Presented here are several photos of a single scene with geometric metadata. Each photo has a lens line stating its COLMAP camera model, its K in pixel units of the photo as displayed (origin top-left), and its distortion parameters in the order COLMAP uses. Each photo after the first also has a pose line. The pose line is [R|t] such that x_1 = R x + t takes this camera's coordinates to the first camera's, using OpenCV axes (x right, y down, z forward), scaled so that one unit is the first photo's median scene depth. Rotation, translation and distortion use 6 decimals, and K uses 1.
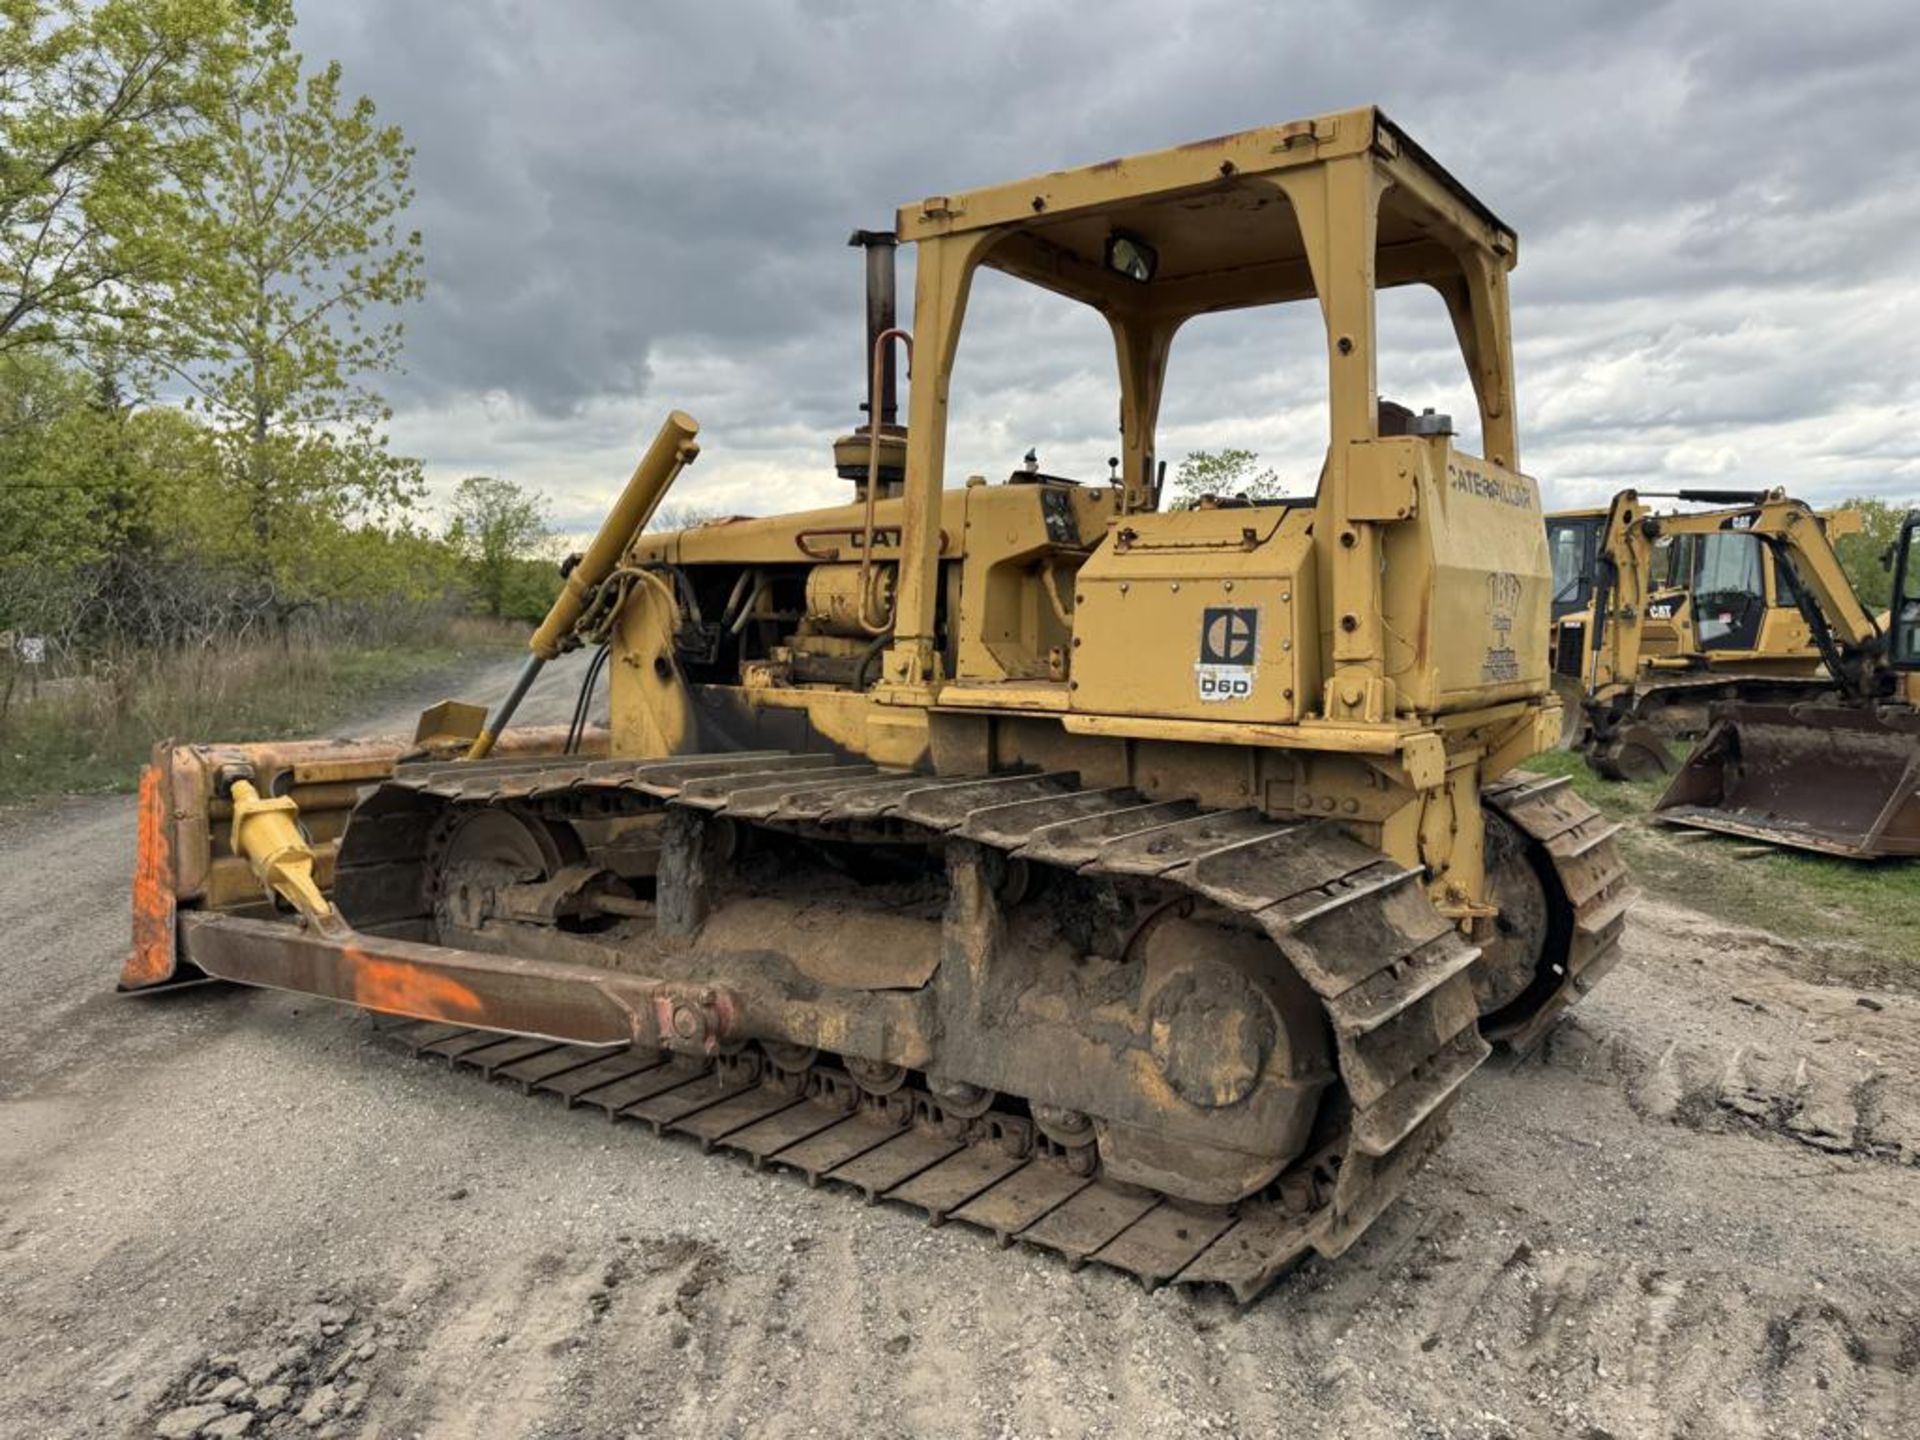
lens RADIAL K [[1363.9, 0, 966.3], [0, 1363.9, 712.8], [0, 0, 1]] dist [0.047005, -0.057547]
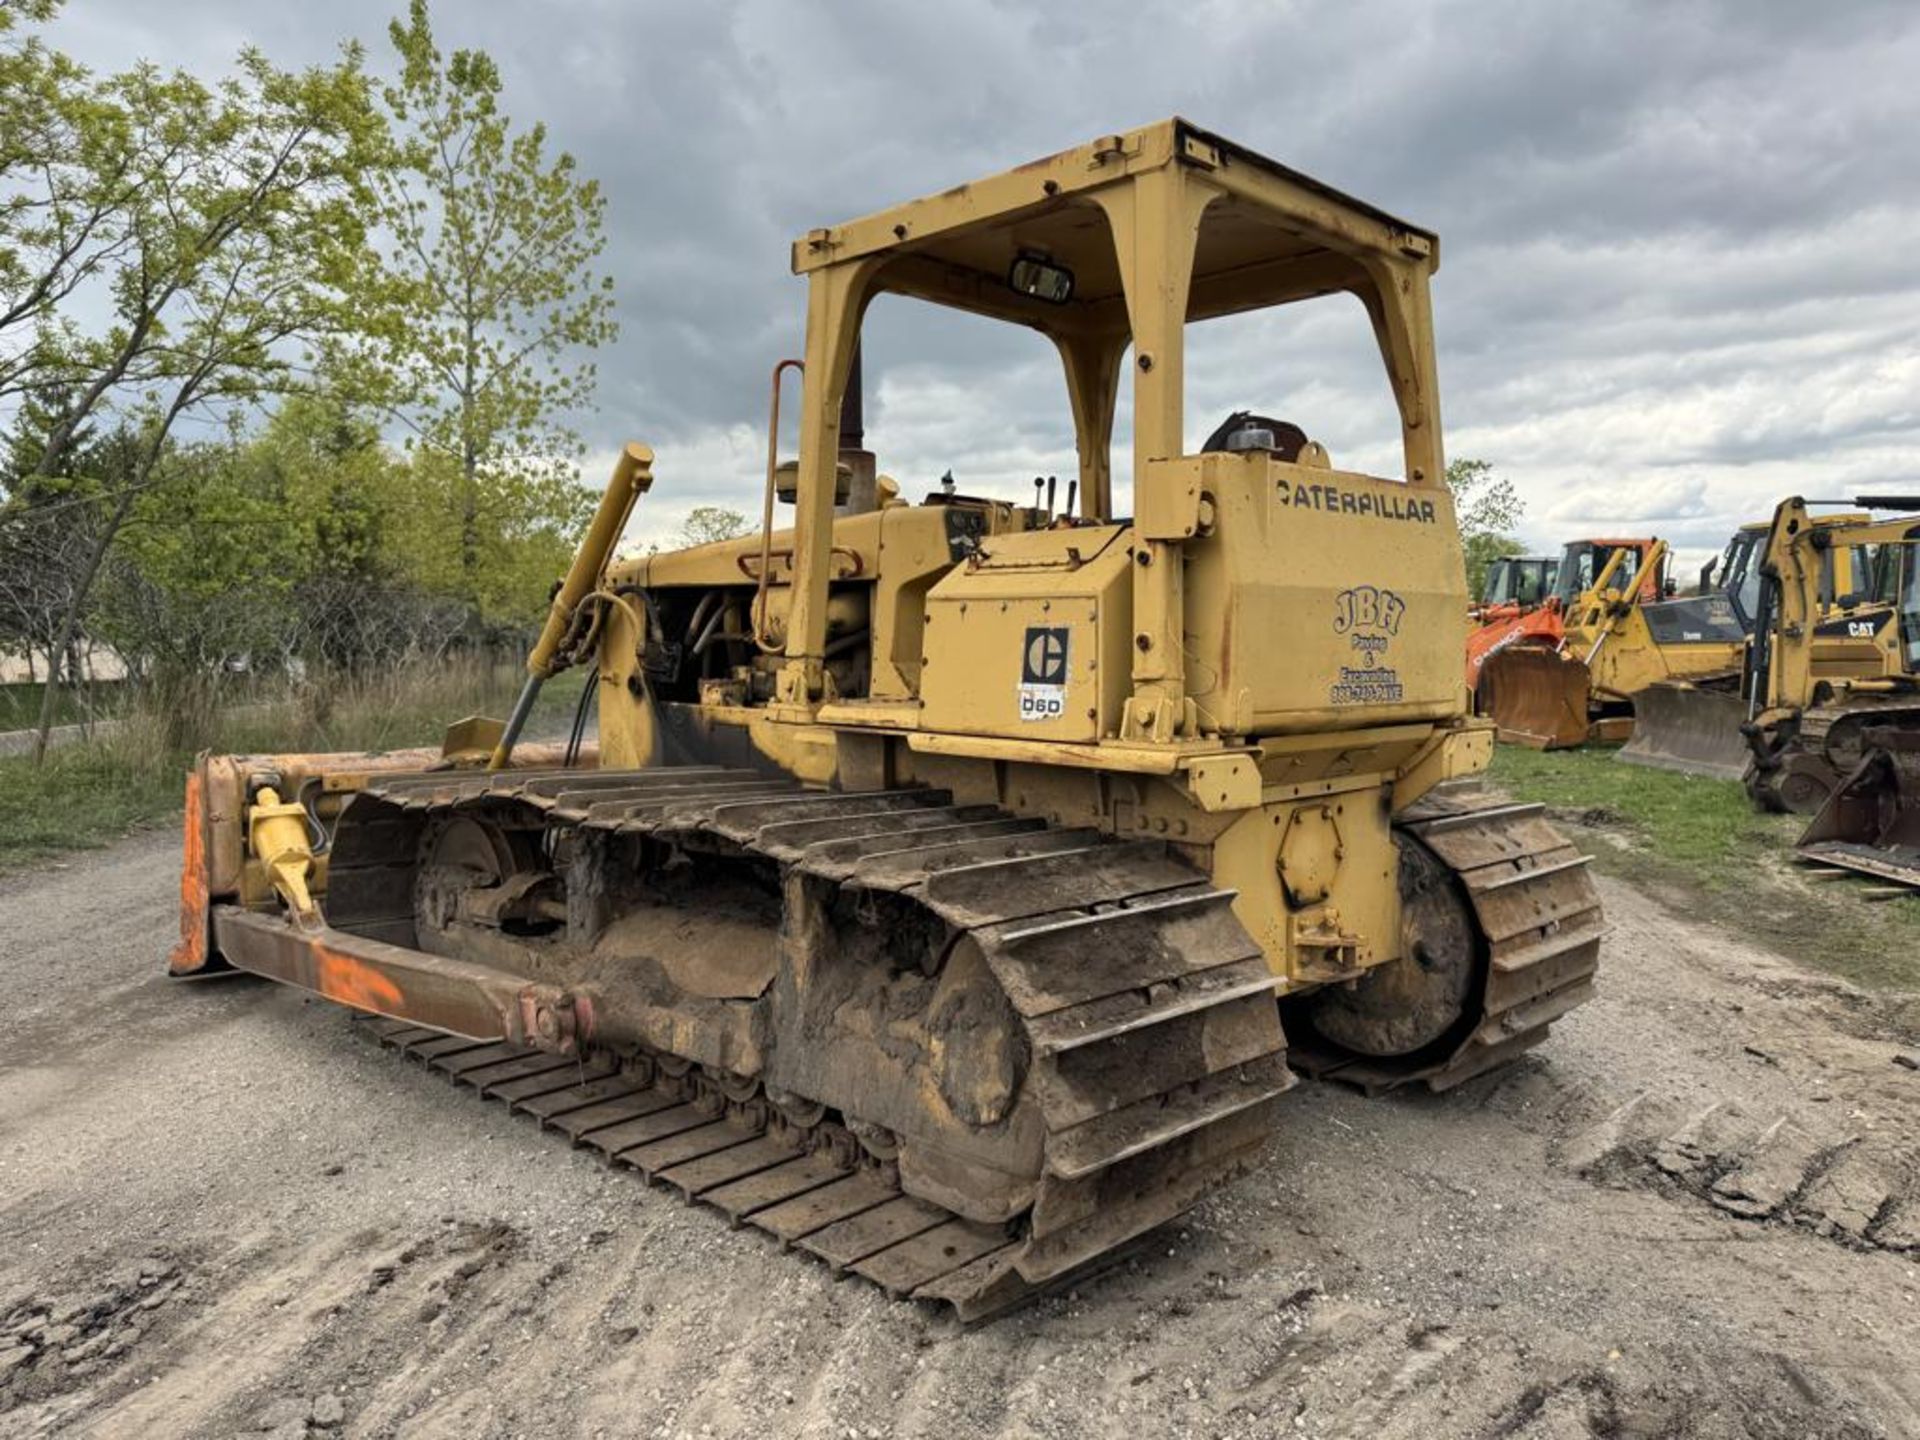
lens RADIAL K [[1363.9, 0, 968.8], [0, 1363.9, 722.2], [0, 0, 1]] dist [0.047005, -0.057547]
pose [[0.986709, 0.007270, -0.162334, 0.225810], [-0.008662, 0.999931, -0.007874, 0.000667], [0.162266, 0.009175, 0.986704, 0.006618]]
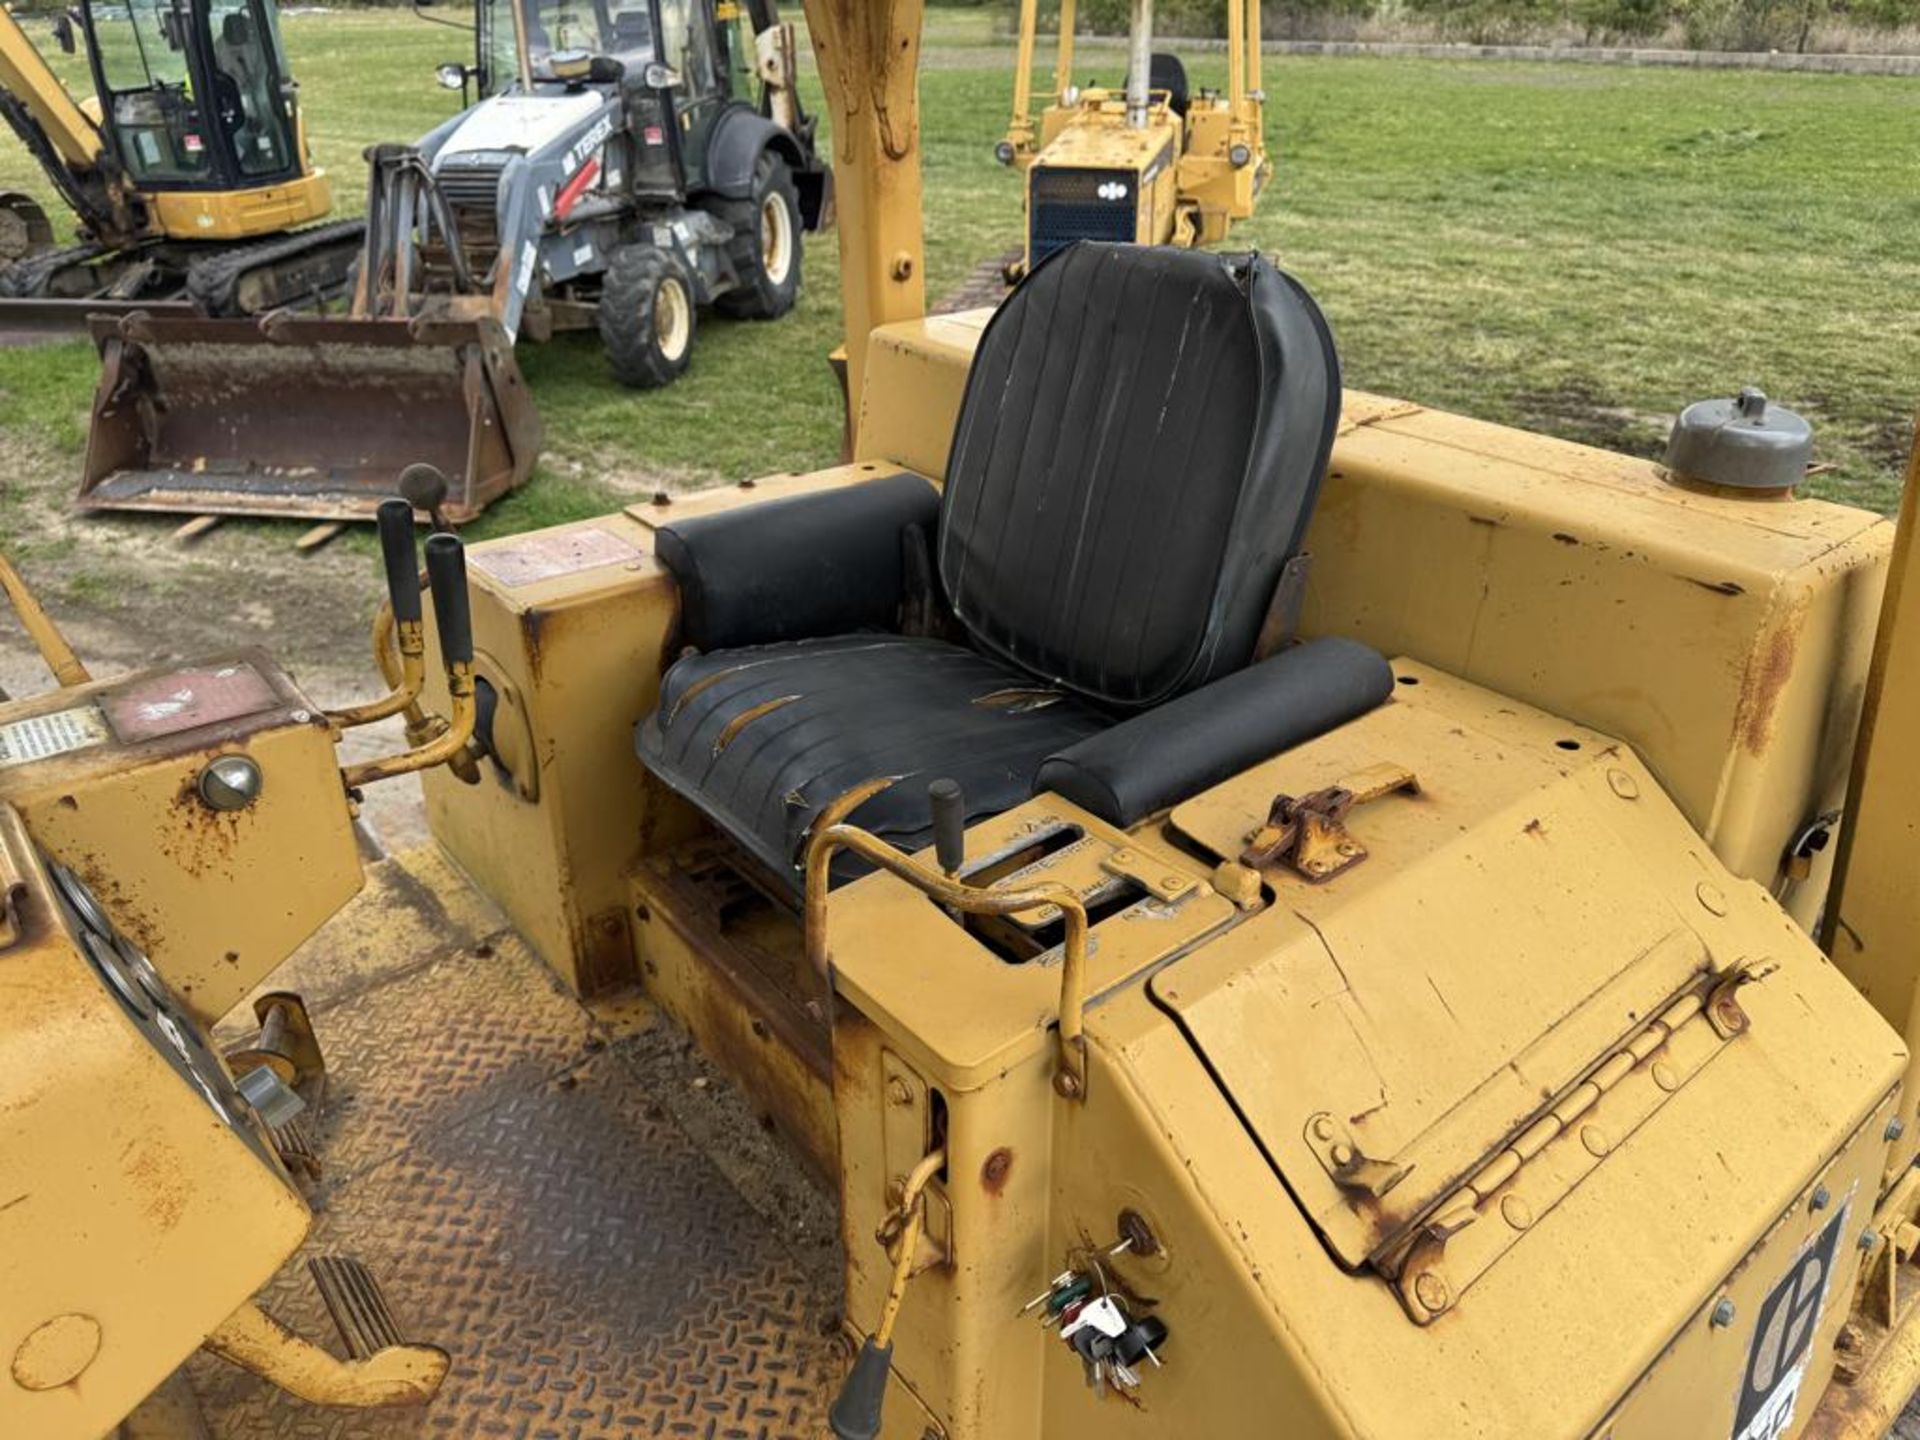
lens RADIAL K [[1363.9, 0, 958.3], [0, 1363.9, 712.2], [0, 0, 1]] dist [0.047005, -0.057547]
pose [[0.263686, -0.454159, 0.851005, -0.046175], [0.071887, 0.889027, 0.452176, -0.241003], [-0.961926, -0.058056, 0.267072, 0.833196]]
